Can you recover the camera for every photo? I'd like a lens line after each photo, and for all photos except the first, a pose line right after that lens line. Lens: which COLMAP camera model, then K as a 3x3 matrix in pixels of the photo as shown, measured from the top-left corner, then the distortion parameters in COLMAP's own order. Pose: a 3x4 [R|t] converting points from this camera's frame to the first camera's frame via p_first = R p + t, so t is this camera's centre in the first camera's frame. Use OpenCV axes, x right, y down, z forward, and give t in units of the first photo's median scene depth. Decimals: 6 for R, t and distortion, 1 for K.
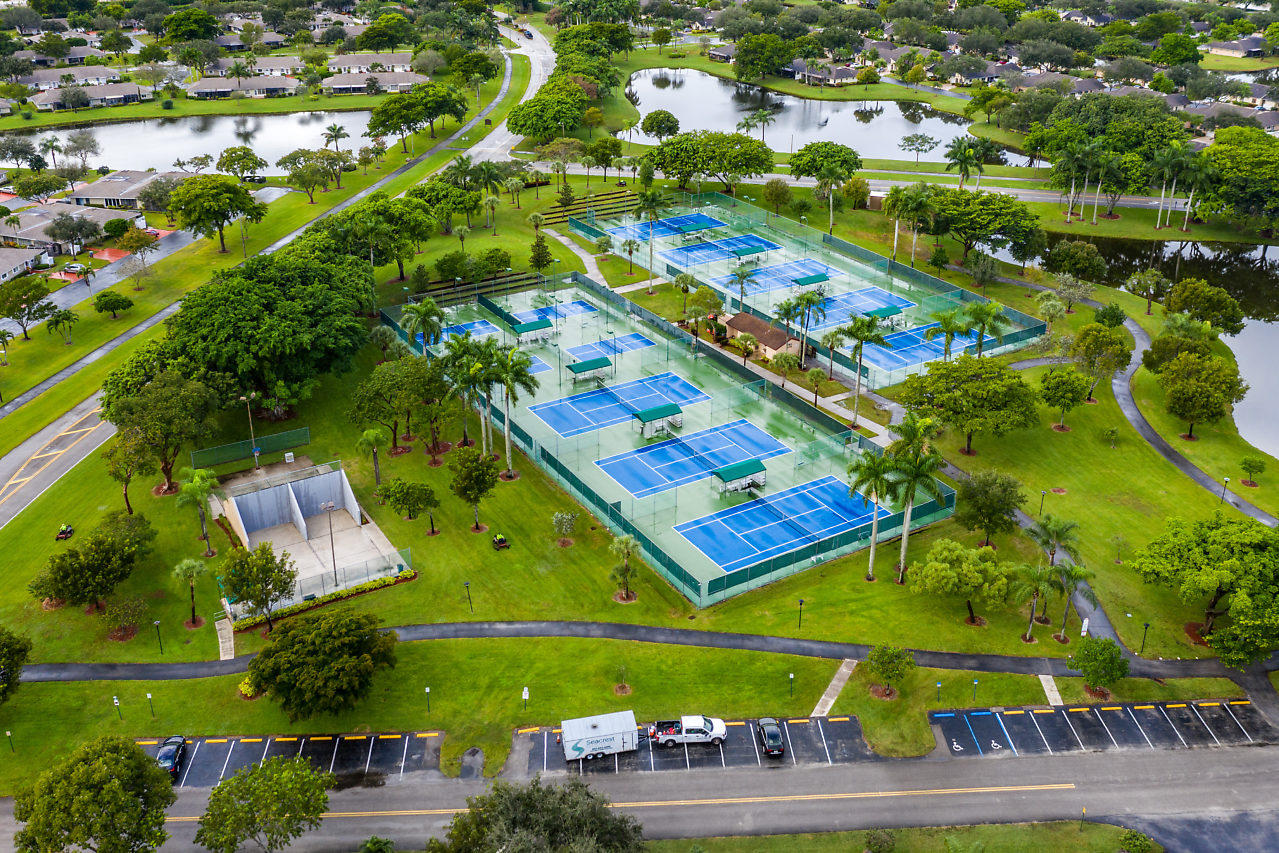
lens RADIAL K [[1107.7, 0, 639.5], [0, 1107.7, 426.5], [0, 0, 1]] dist [-0.009128, -0.007945]
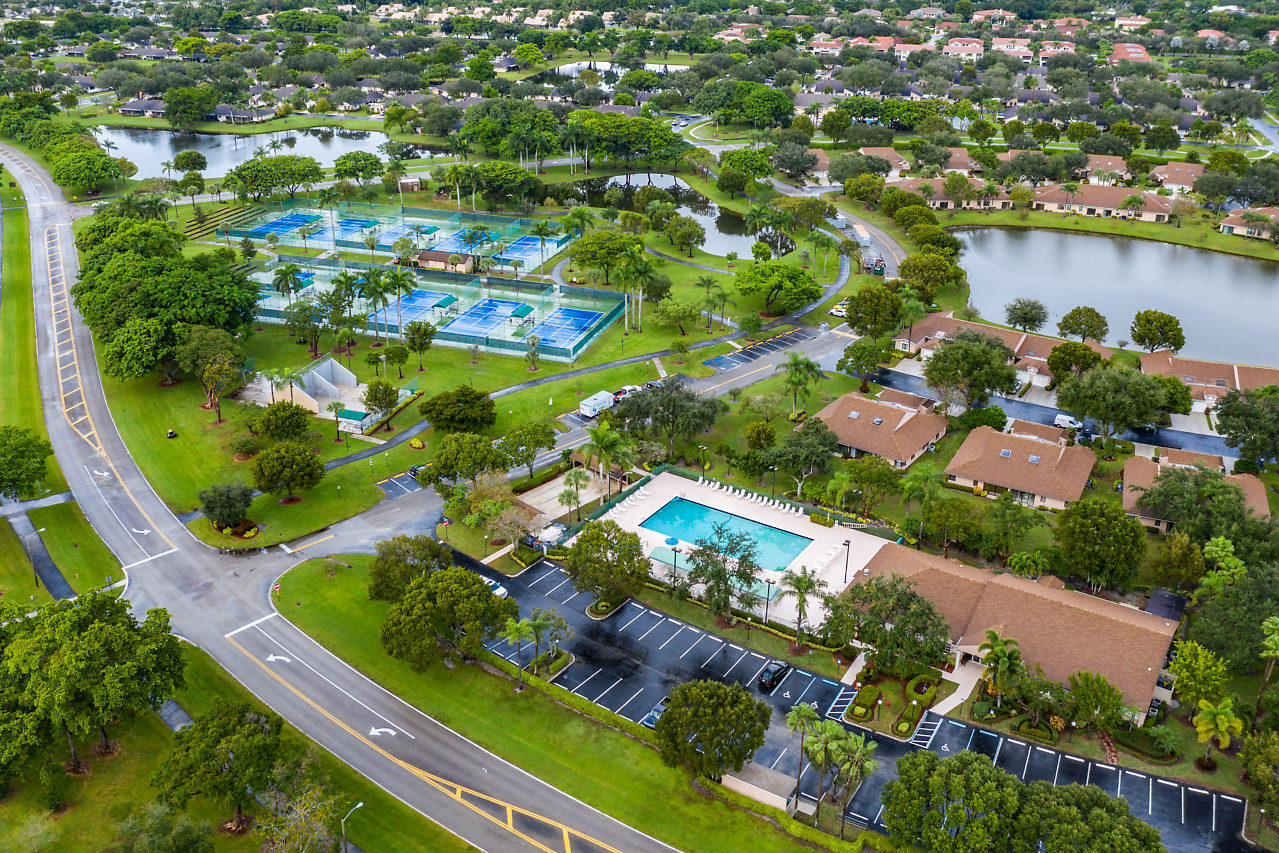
lens RADIAL K [[1045.7, 0, 649.8], [0, 1045.7, 425.4], [0, 0, 1]] dist [-0.016003, -0.004808]
pose [[0.756113, -0.283143, 0.590019, -0.406578], [0.293274, 0.952566, 0.081293, 0.069473], [-0.585050, 0.111570, 0.803286, -0.220391]]
